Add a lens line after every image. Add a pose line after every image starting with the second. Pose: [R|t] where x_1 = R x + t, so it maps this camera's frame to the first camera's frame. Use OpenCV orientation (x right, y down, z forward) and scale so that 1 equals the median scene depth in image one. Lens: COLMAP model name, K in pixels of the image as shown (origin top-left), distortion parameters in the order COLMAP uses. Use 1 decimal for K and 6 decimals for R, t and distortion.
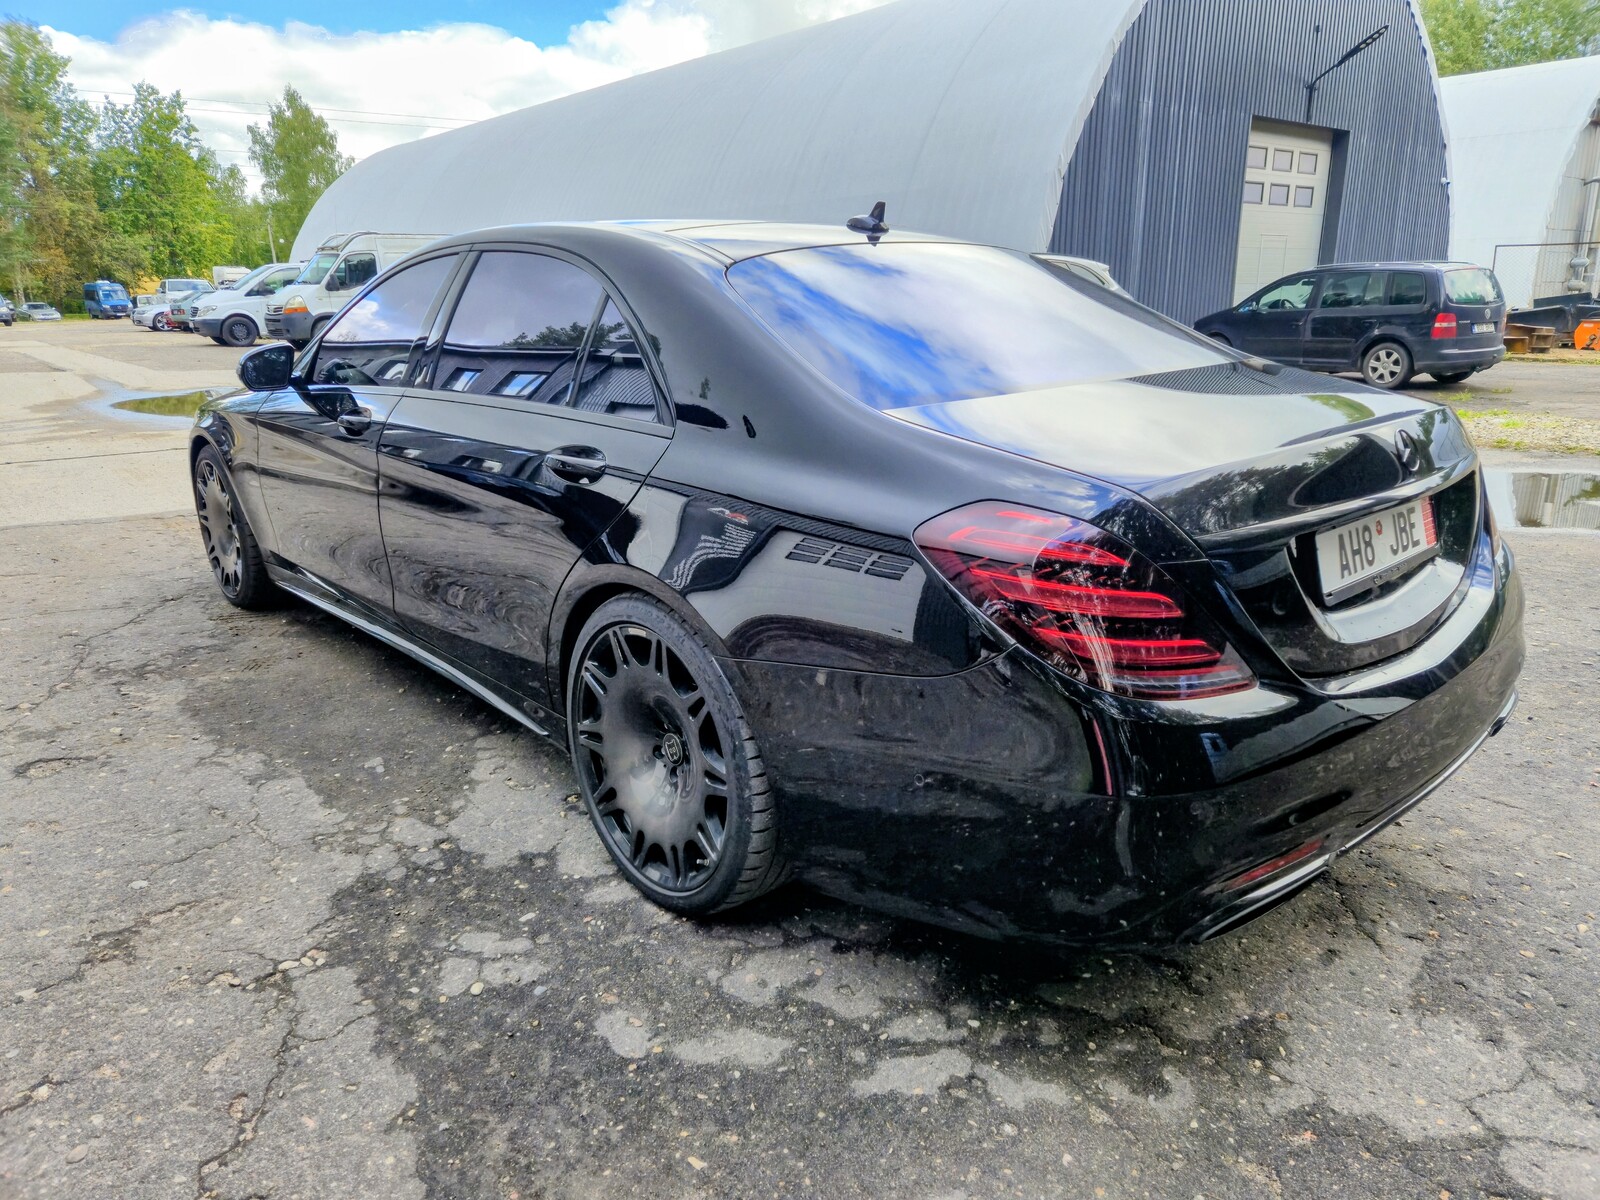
lens RADIAL K [[1131.2, 0, 800.0], [0, 1131.2, 600.0], [0, 0, 1]] dist [0.035711, -0.004484]
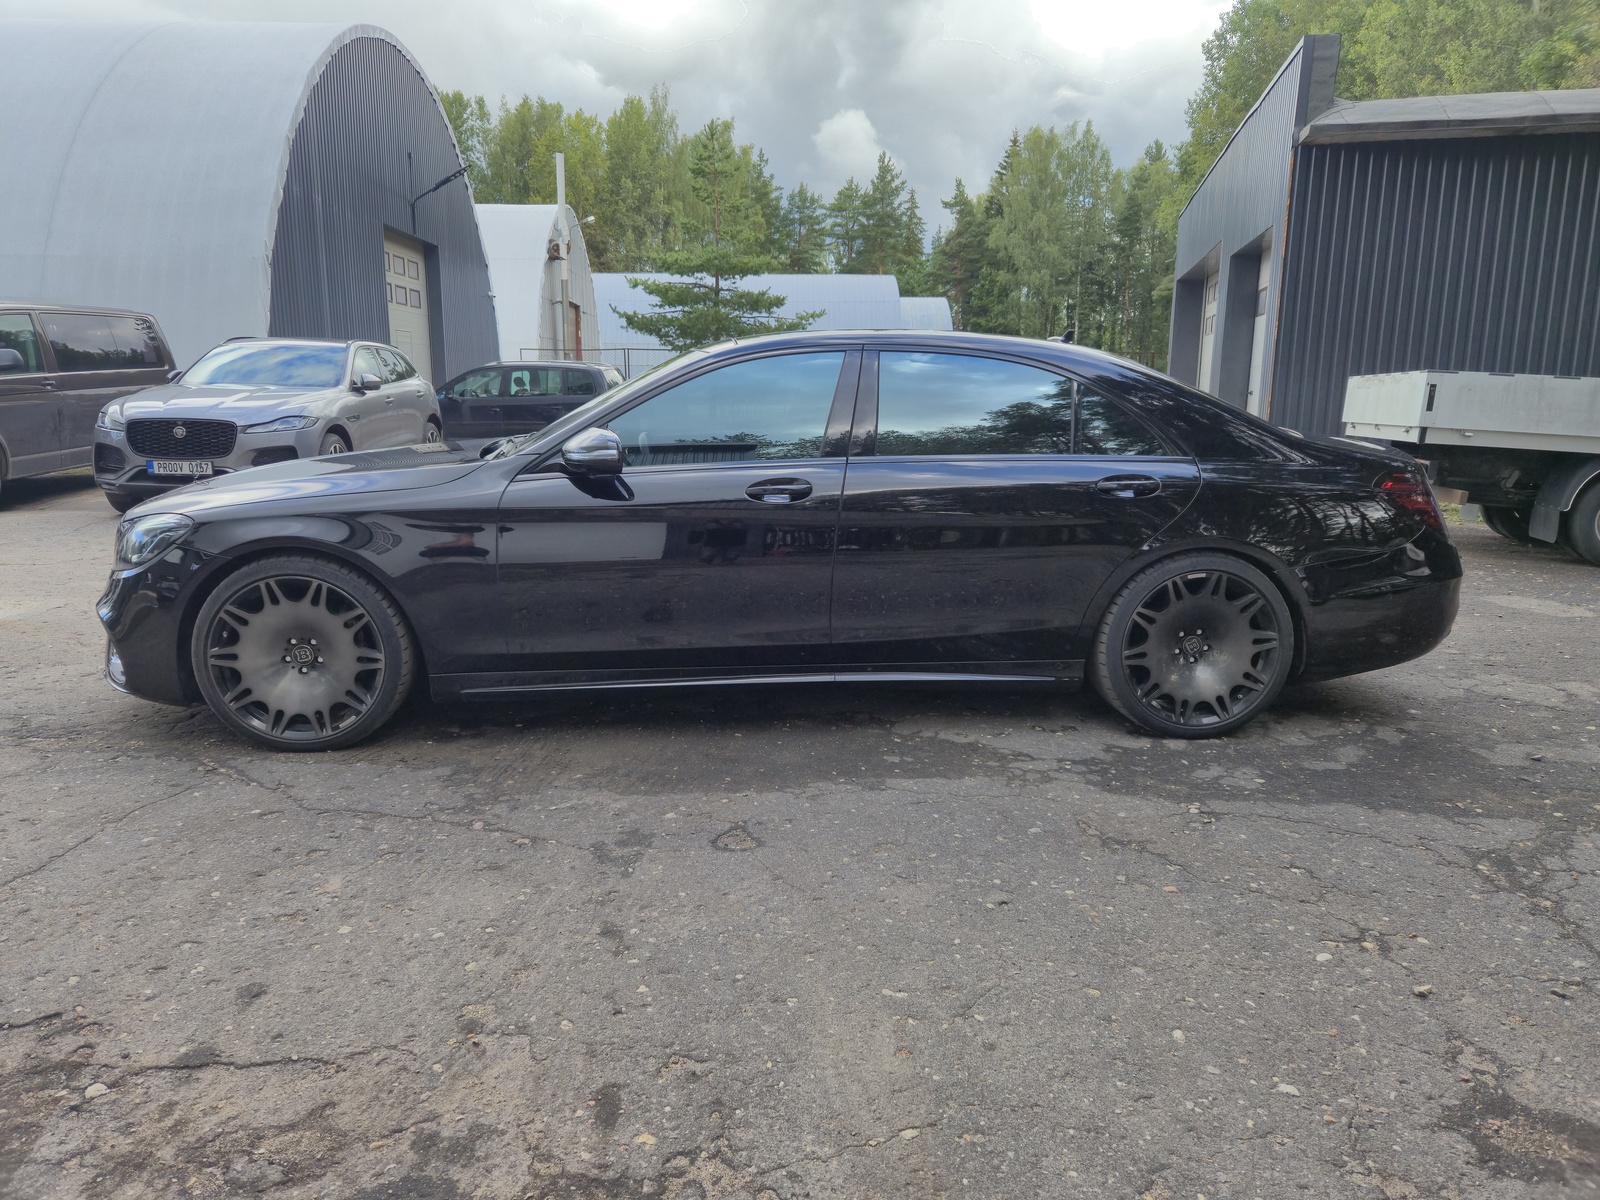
lens RADIAL K [[1131.2, 0, 800.0], [0, 1131.2, 600.0], [0, 0, 1]] dist [0.035711, -0.004484]
pose [[0.590382, -0.146282, 0.793757, -1.608637], [0.204887, 0.978387, 0.027916, -0.092628], [-0.780686, 0.146150, 0.607593, 0.363681]]
